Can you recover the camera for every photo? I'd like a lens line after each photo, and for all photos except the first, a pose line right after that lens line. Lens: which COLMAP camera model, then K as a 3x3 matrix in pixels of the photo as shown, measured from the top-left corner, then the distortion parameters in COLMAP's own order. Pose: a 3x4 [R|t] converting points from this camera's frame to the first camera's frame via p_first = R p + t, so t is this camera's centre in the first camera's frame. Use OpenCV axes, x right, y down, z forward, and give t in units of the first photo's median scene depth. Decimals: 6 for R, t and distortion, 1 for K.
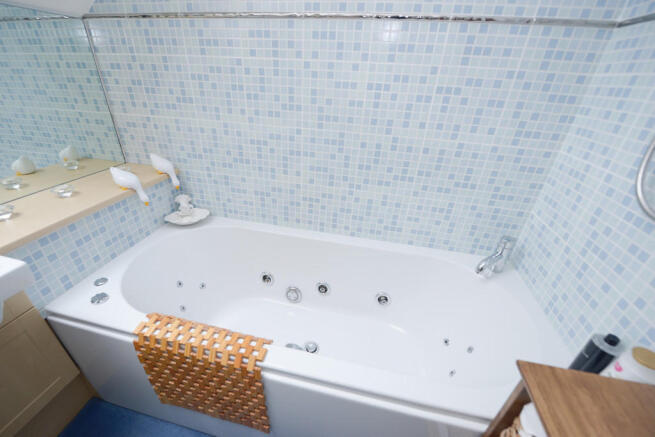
lens RADIAL K [[267.6, 0, 322.3], [0, 267.6, 220.8], [0, 0, 1]] dist [-0.016906, -0.002509]
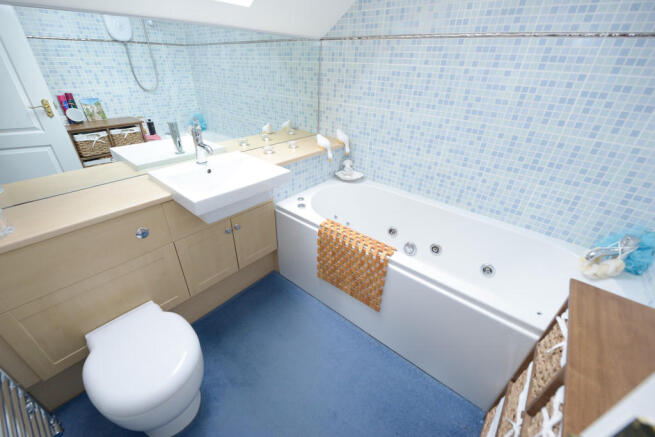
lens RADIAL K [[267.6, 0, 316.5], [0, 267.6, 223.2], [0, 0, 1]] dist [-0.016906, -0.002509]
pose [[0.875838, 0.230794, -0.423842, 0.018253], [-0.219949, 0.972616, 0.075109, 0.201075], [0.429570, 0.027441, 0.902616, -0.451215]]
